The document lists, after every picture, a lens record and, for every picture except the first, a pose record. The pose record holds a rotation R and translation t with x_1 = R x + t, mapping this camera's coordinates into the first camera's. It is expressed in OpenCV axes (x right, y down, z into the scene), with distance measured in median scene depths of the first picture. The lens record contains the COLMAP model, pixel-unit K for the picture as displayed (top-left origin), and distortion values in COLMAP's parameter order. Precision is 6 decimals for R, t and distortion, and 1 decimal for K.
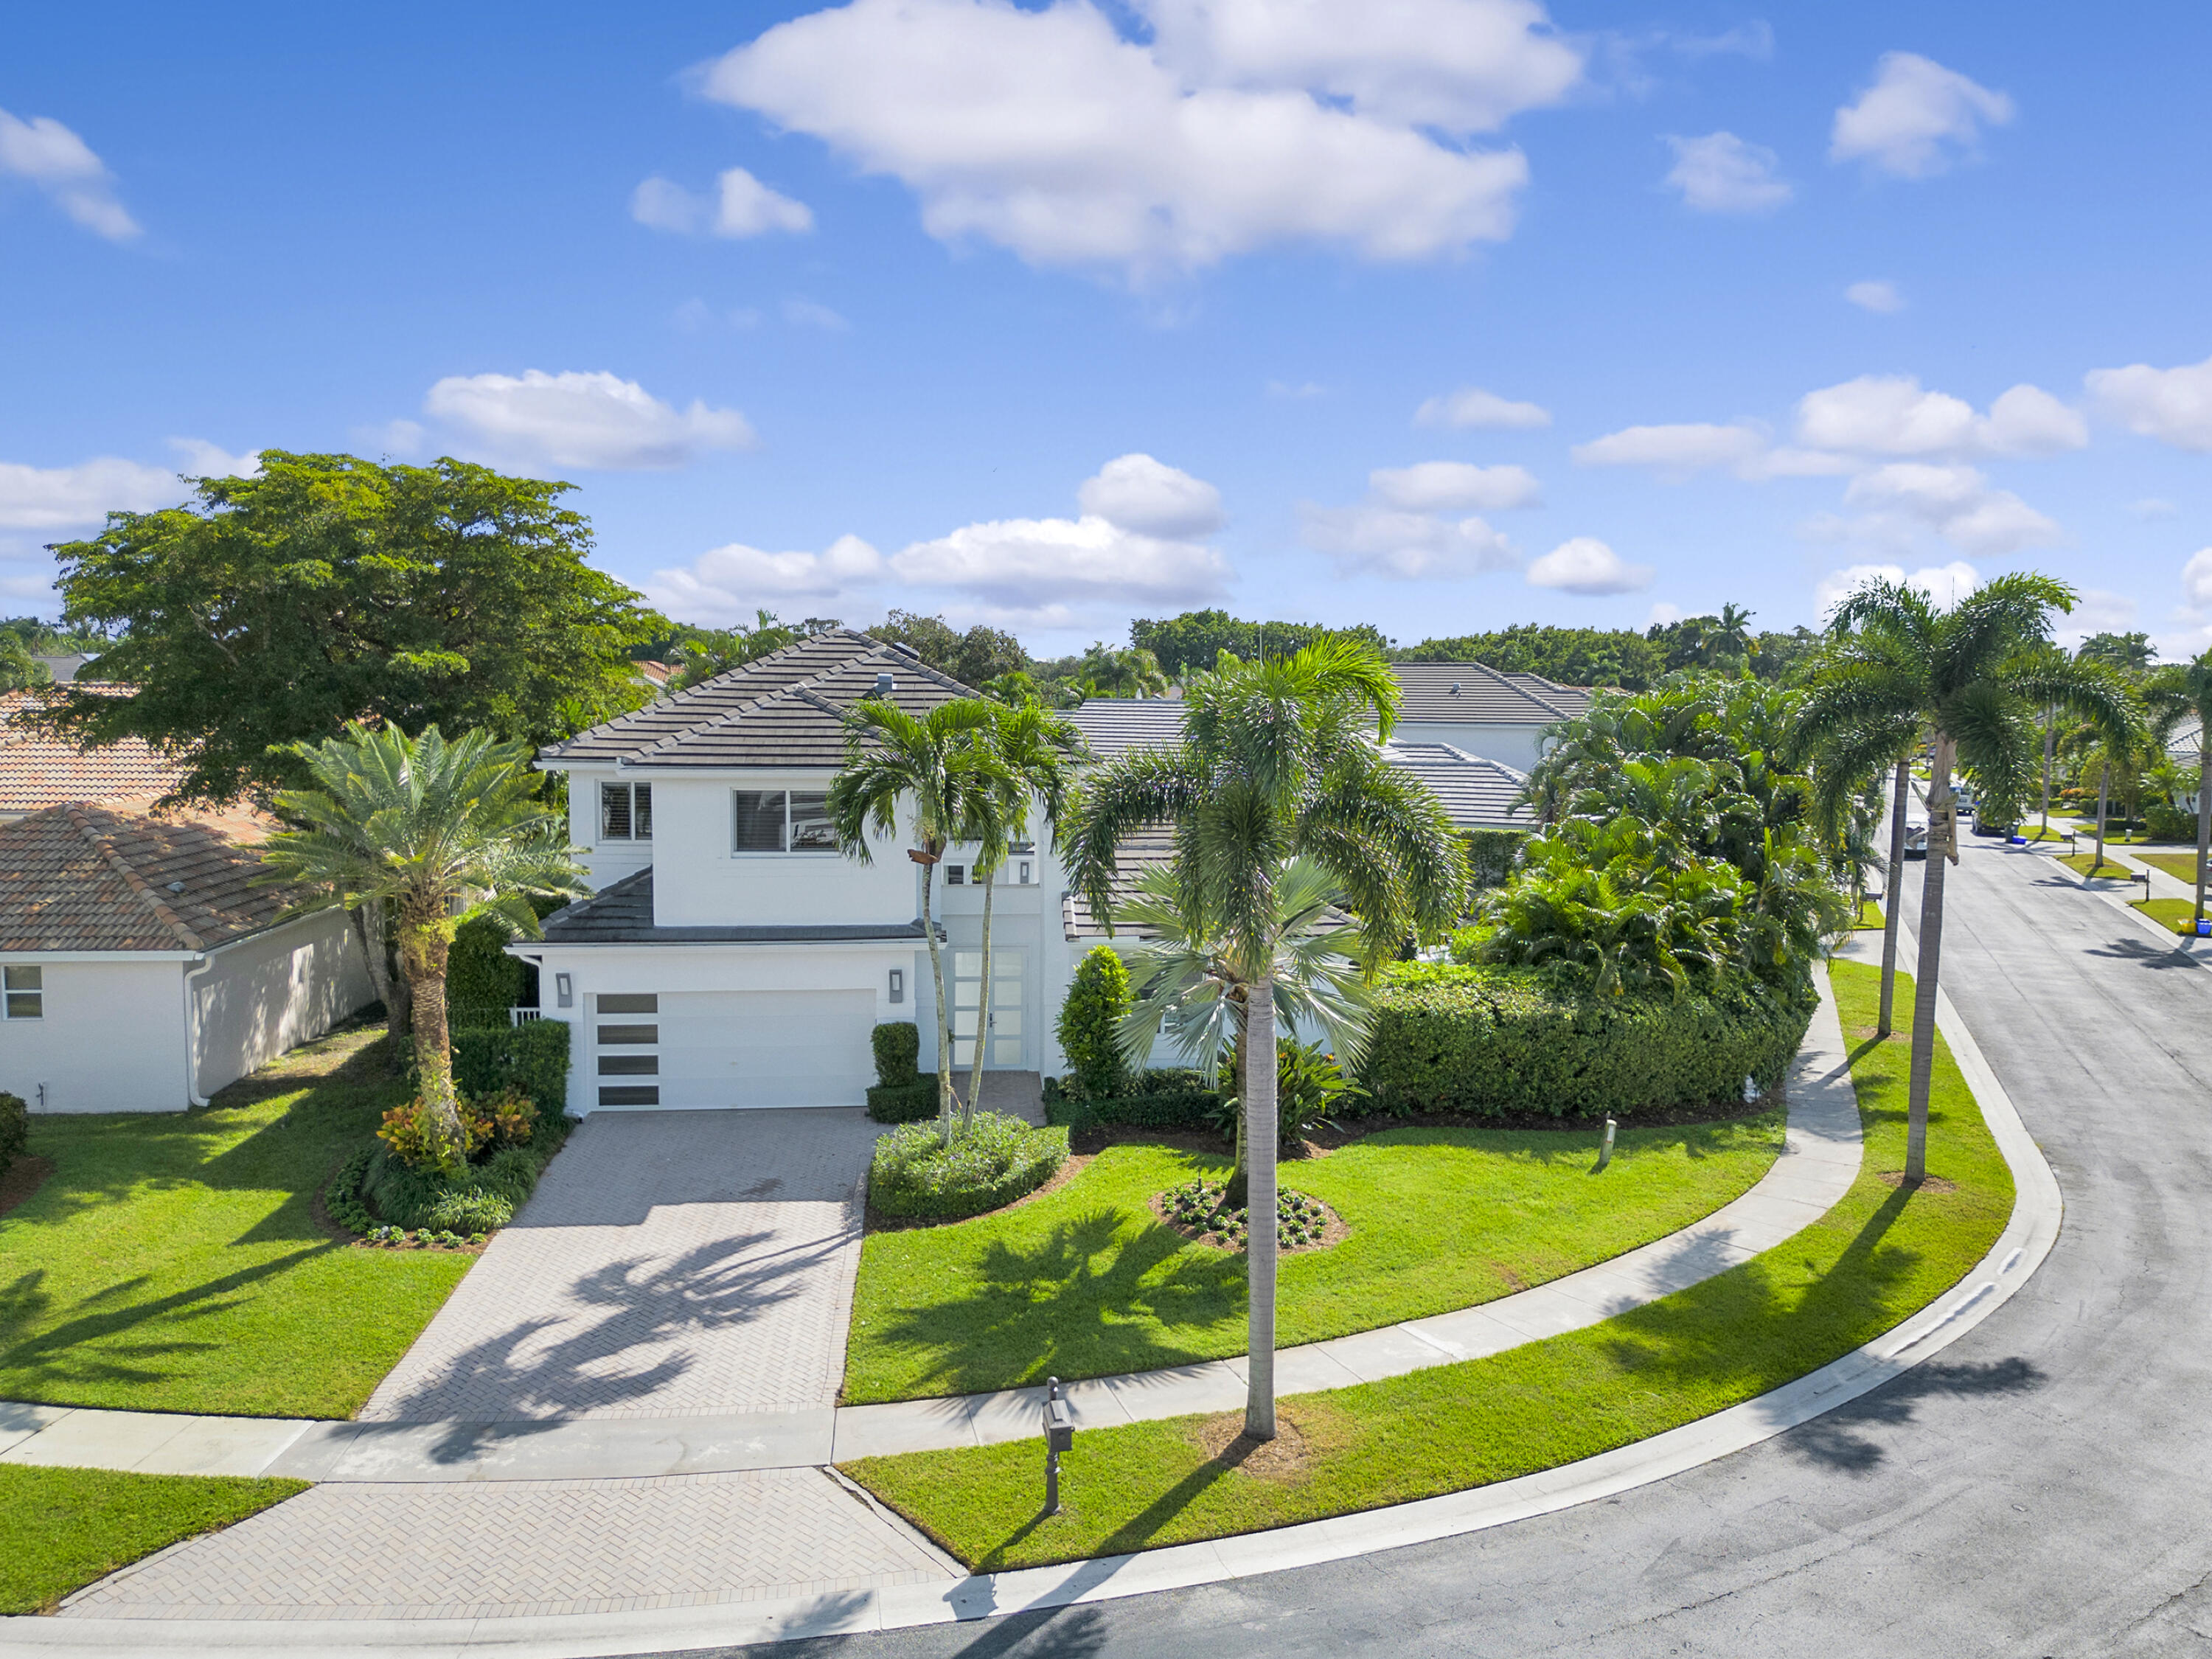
lens RADIAL K [[1570.7, 0, 1102.9], [0, 1570.7, 824.4], [0, 0, 1]] dist [0.057884, -0.066123]
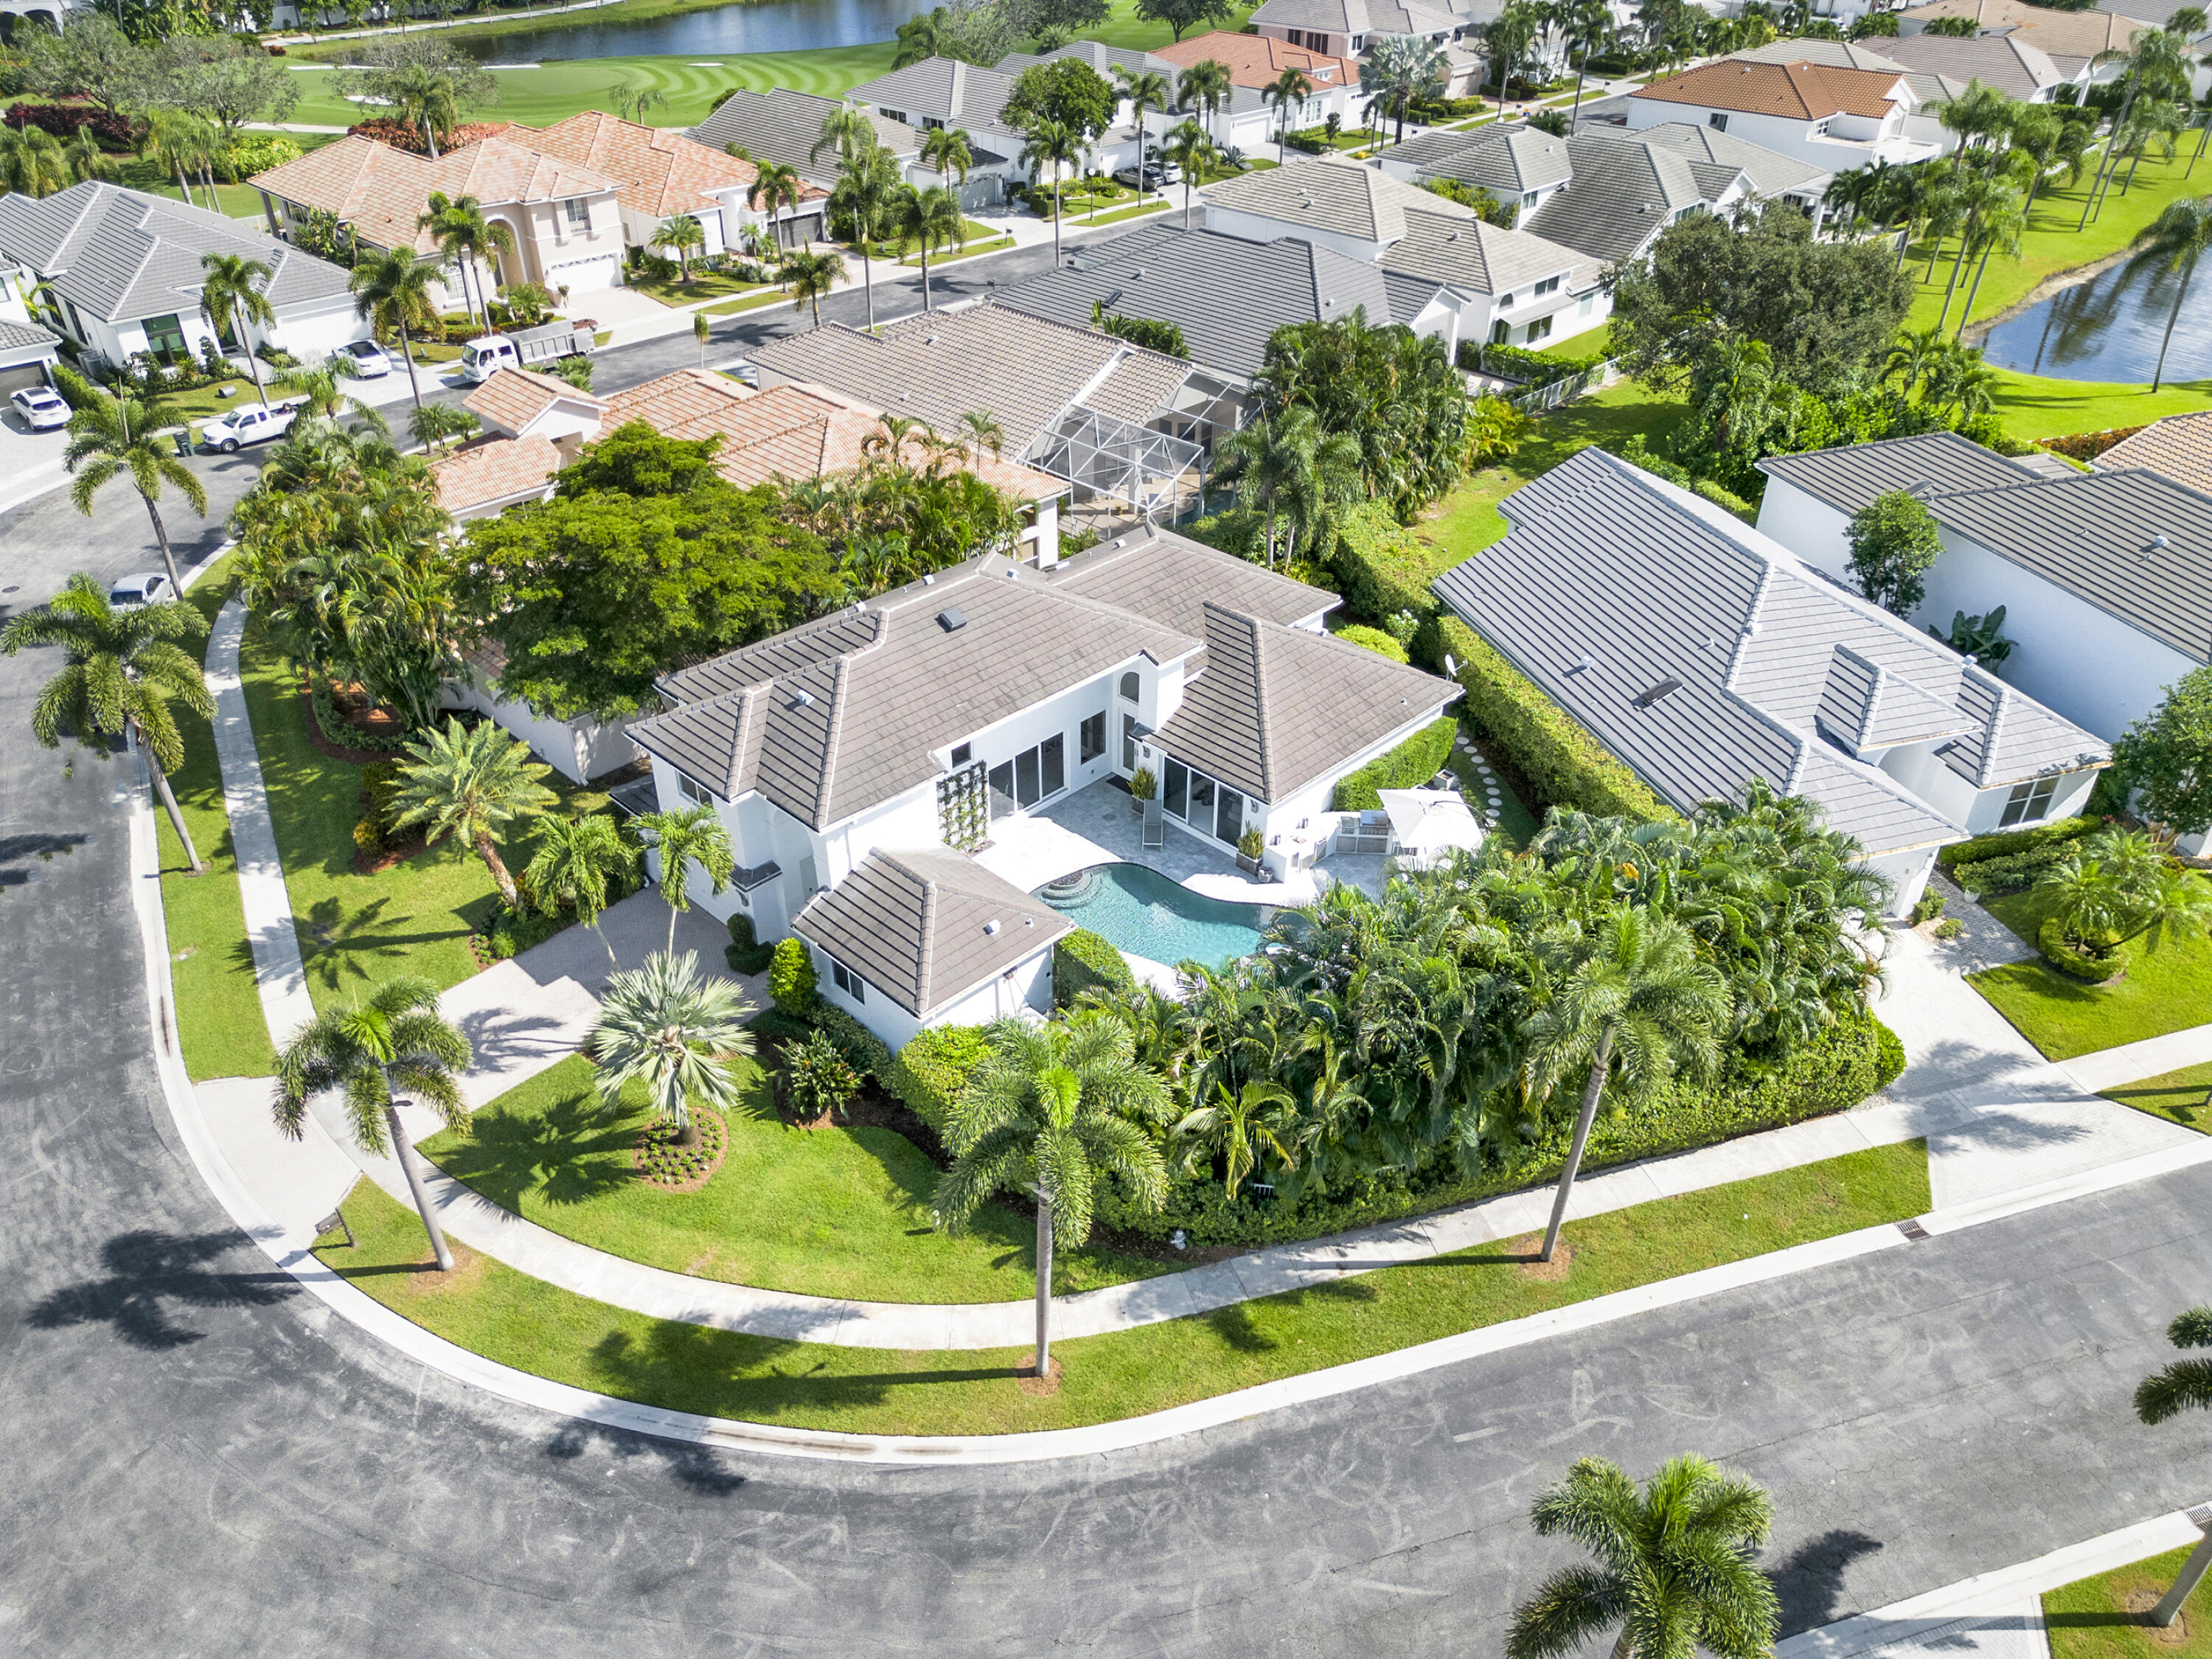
lens RADIAL K [[1570.7, 0, 1102.9], [0, 1570.7, 824.4], [0, 0, 1]] dist [0.057884, -0.066123]
pose [[0.642870, 0.421493, -0.639580, 1.521657], [-0.066921, 0.862701, 0.501268, -1.093719], [0.763046, -0.279449, 0.582811, 0.462979]]
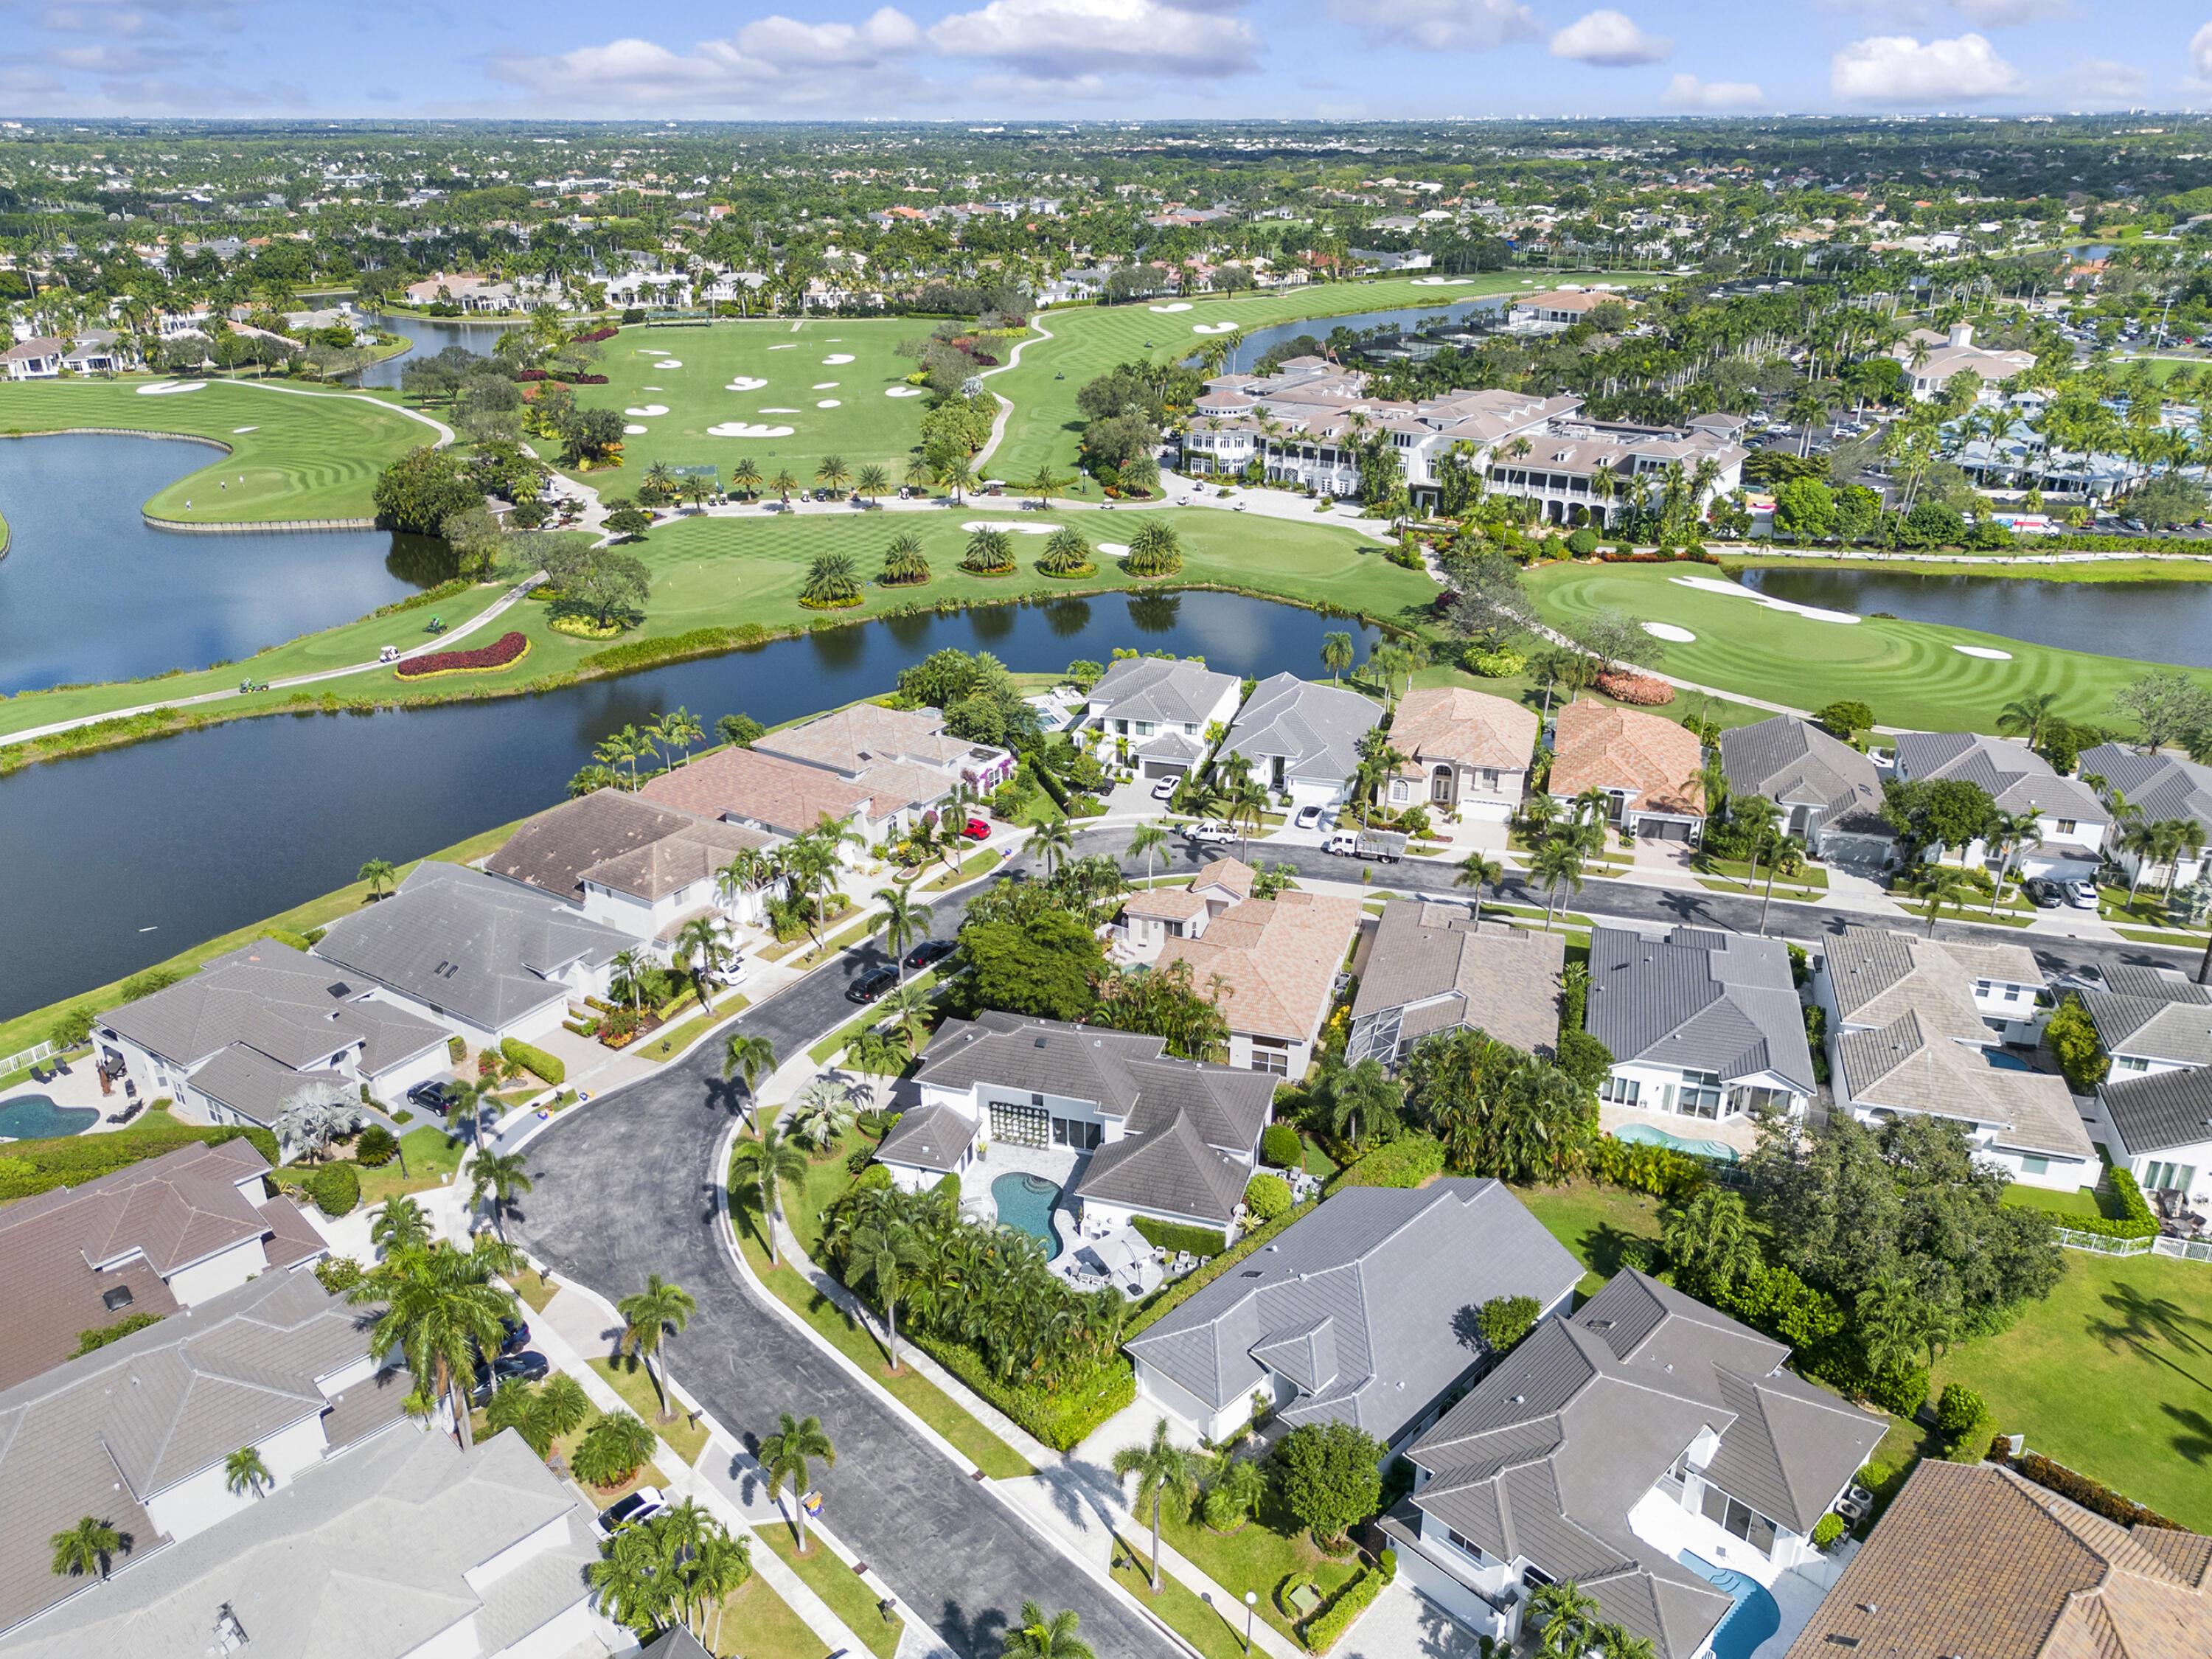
lens RADIAL K [[1570.7, 0, 1102.9], [0, 1570.7, 824.4], [0, 0, 1]] dist [0.057884, -0.066123]
pose [[-0.374627, 0.368557, -0.850776, 3.899718], [-0.086533, 0.899696, 0.427853, -3.109018], [0.923129, 0.233906, -0.305159, 3.343415]]
